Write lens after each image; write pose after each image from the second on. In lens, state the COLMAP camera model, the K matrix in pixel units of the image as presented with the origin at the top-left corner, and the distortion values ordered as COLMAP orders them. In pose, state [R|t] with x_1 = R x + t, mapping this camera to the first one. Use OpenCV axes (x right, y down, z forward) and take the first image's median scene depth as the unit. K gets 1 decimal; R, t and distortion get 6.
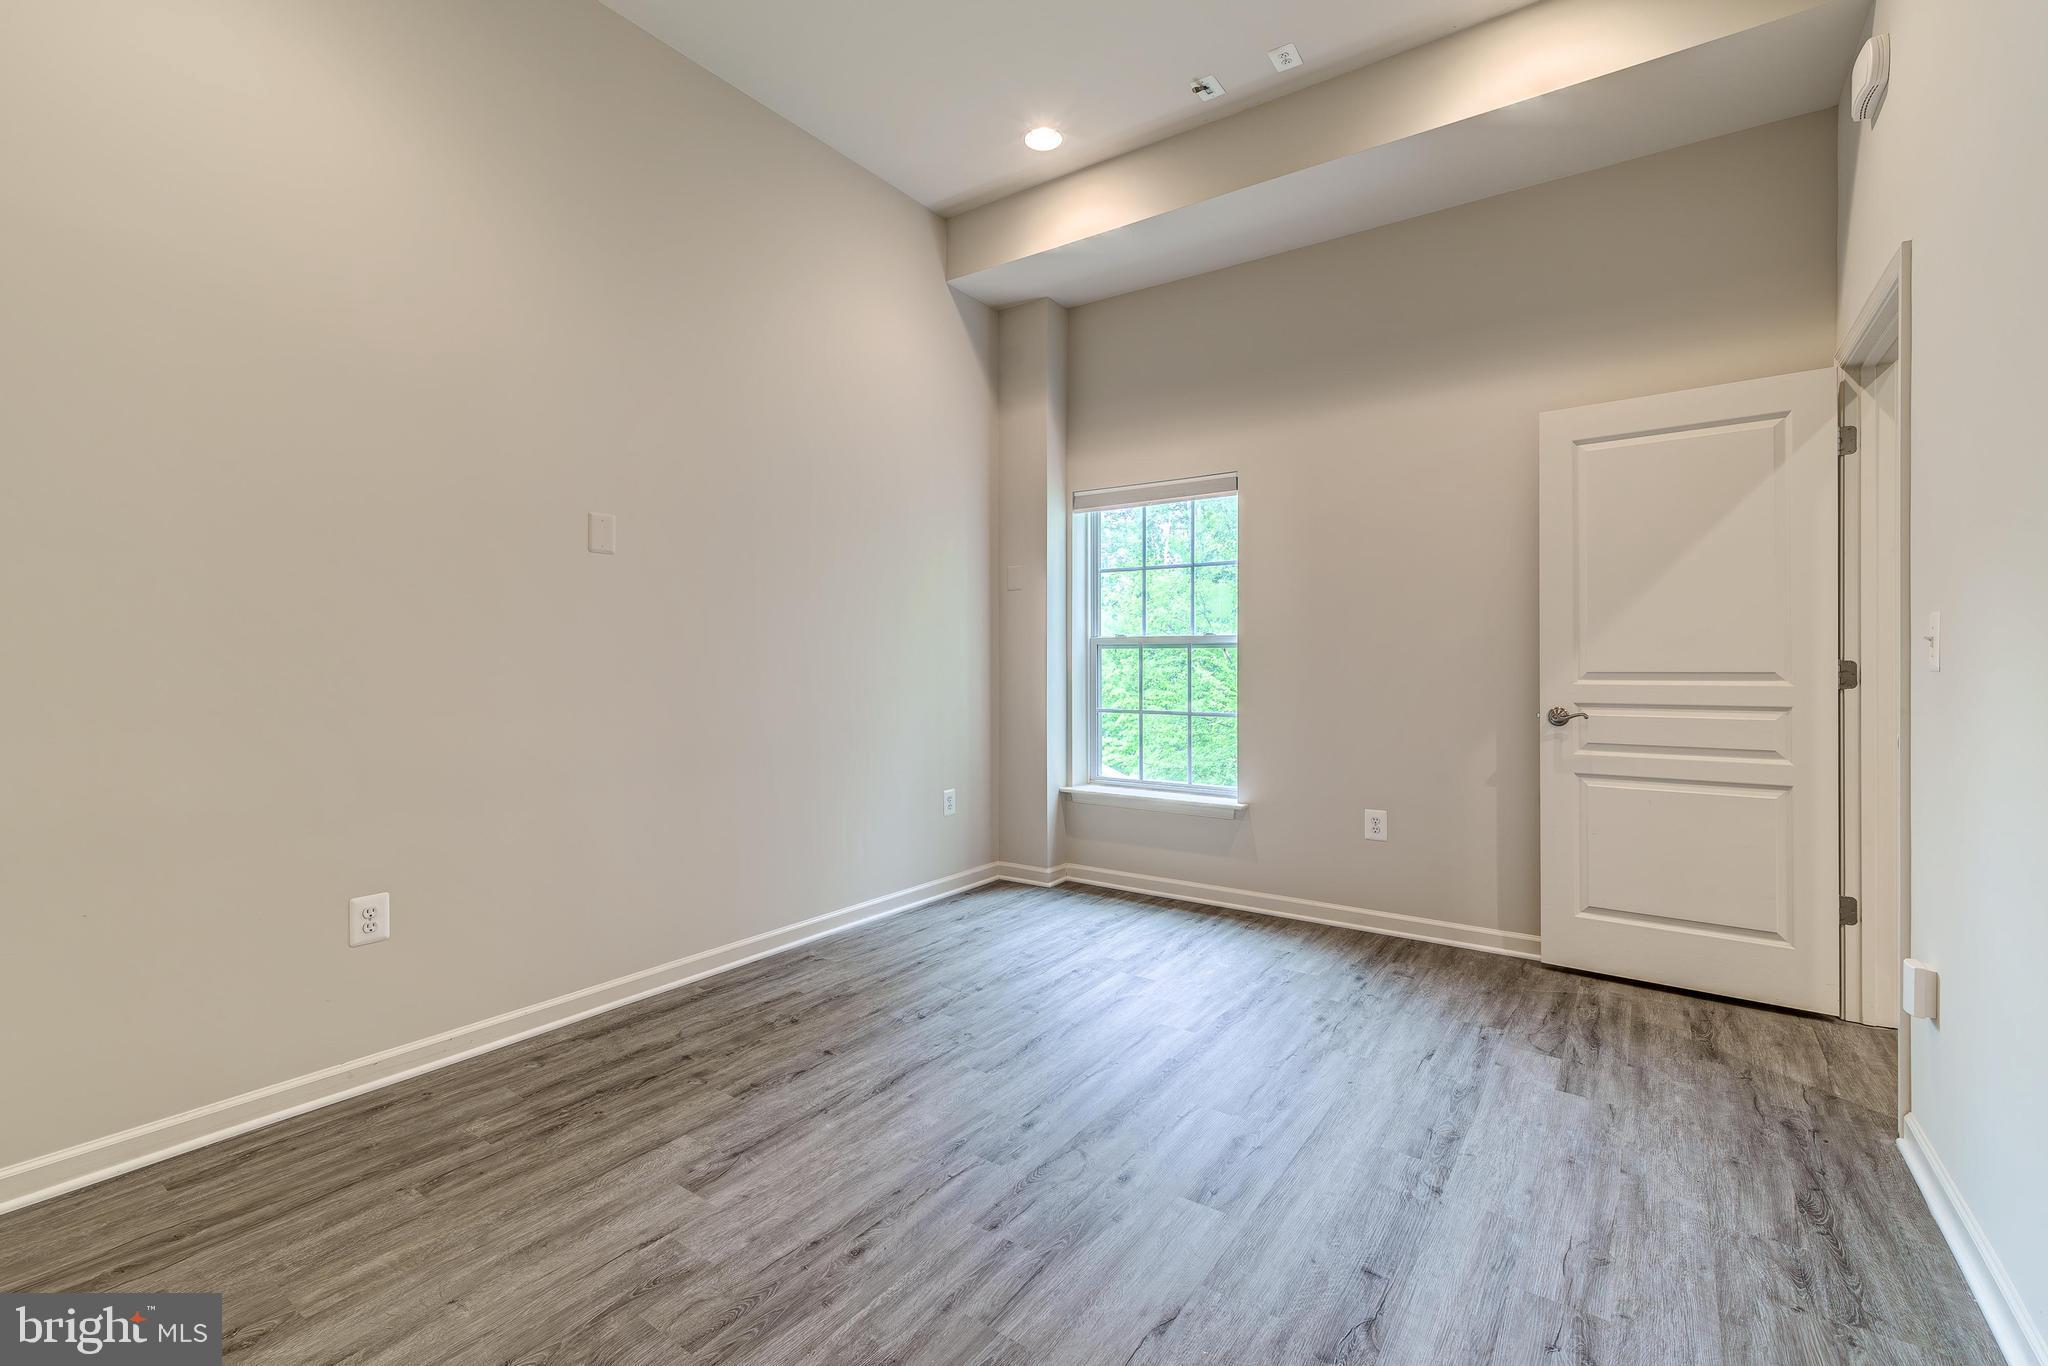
lens RADIAL K [[906.5, 0, 1008.0], [0, 906.5, 649.8], [0, 0, 1]] dist [0.007865, -0.000083]
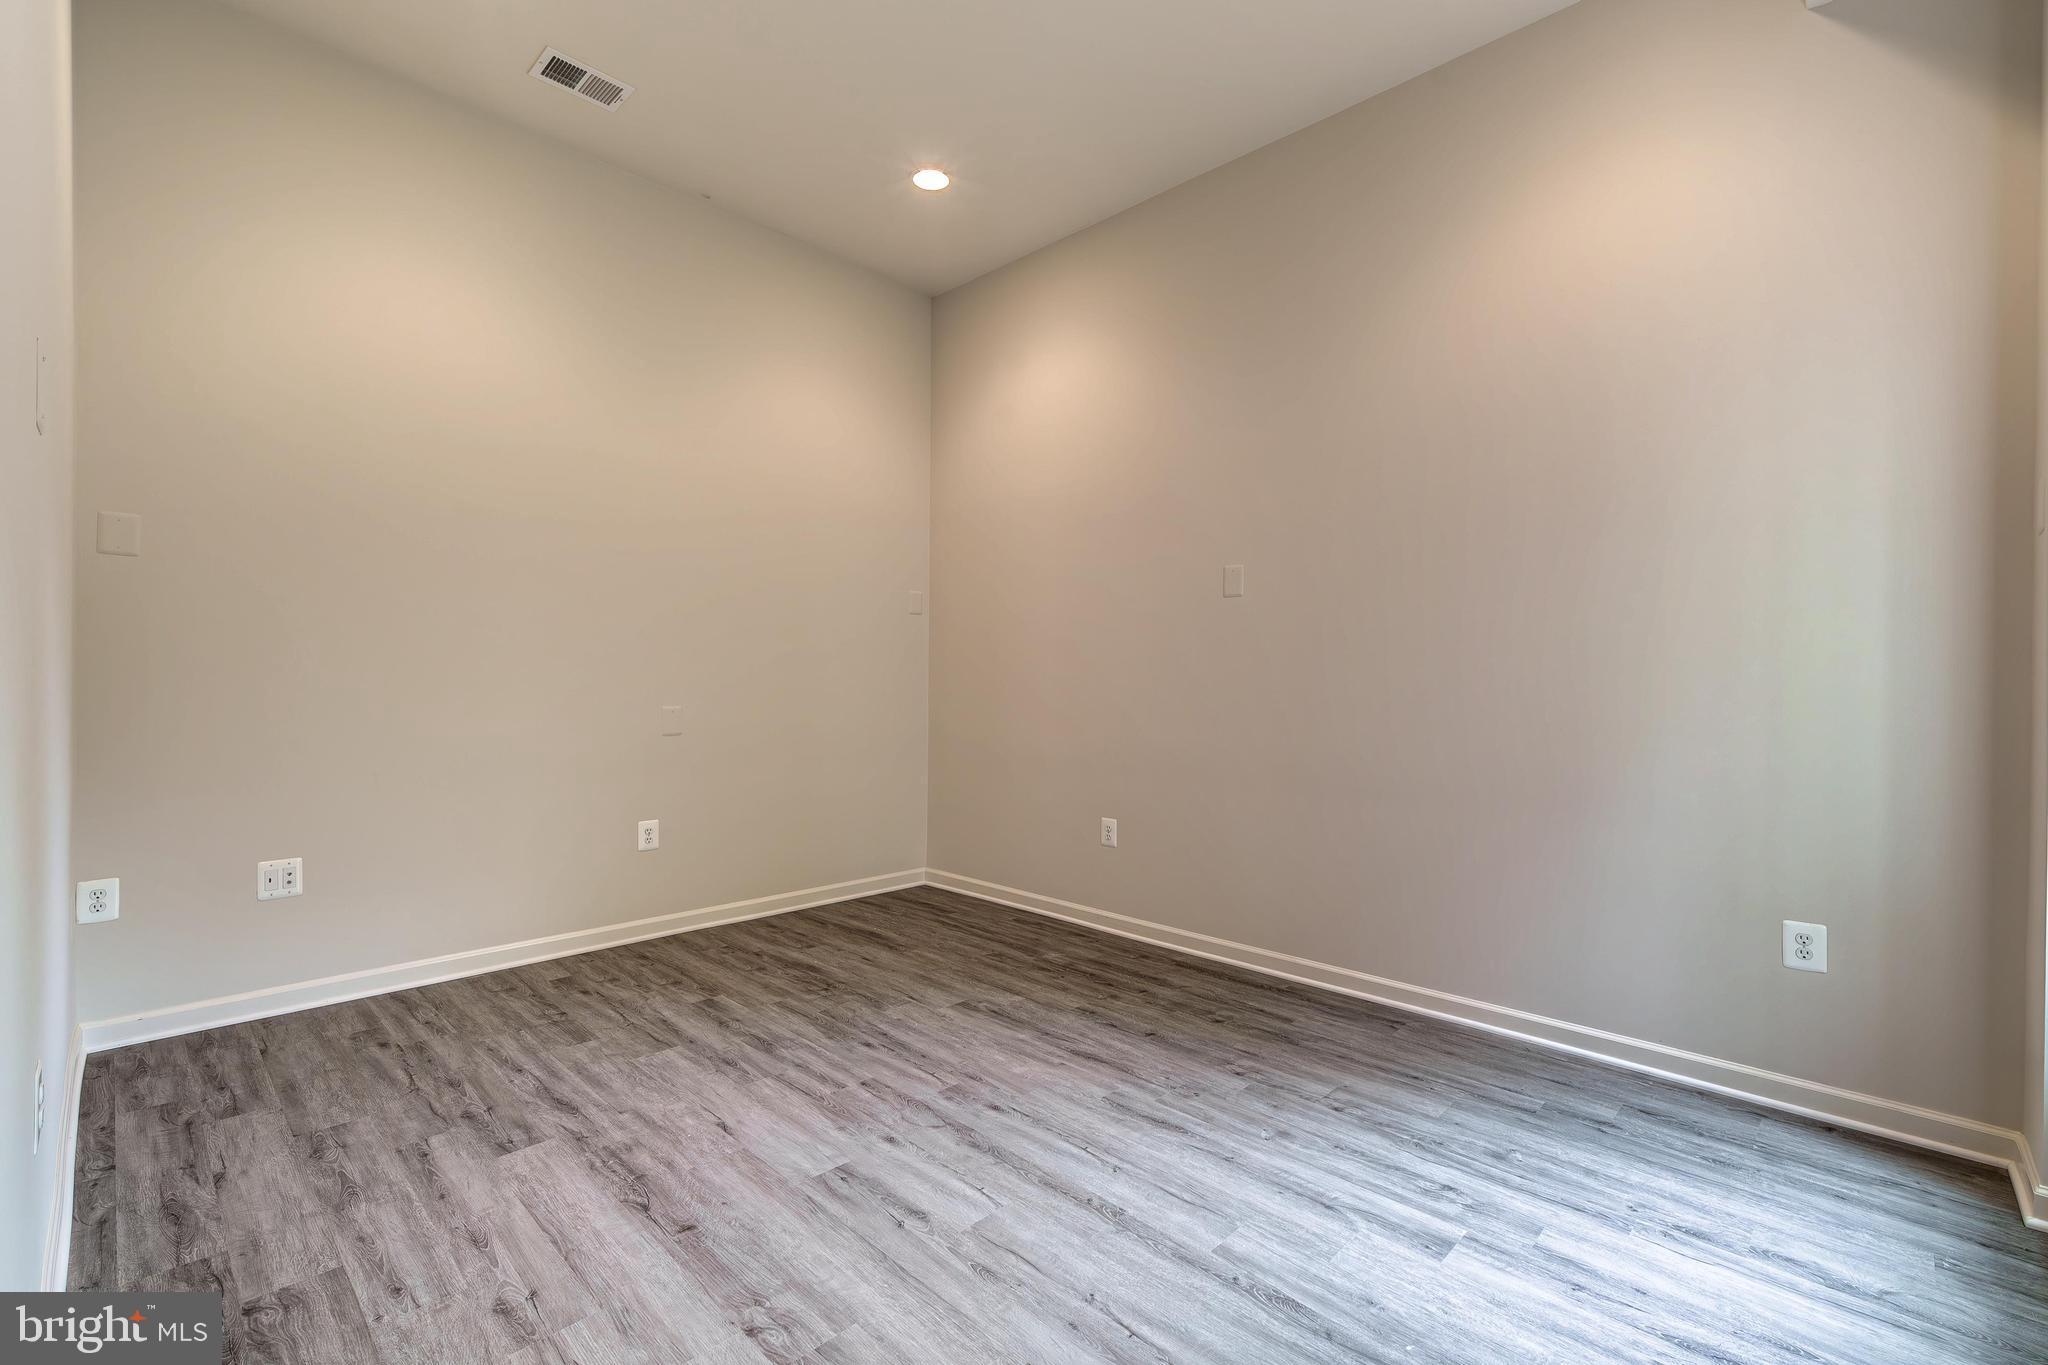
lens RADIAL K [[906.5, 0, 1024.3], [0, 906.5, 673.4], [0, 0, 1]] dist [0.007865, -0.000083]
pose [[-0.166113, -0.010366, -0.986052, 1.063207], [0.002385, 0.999938, -0.010913, 0.014573], [0.986104, -0.004165, -0.166078, 1.182963]]
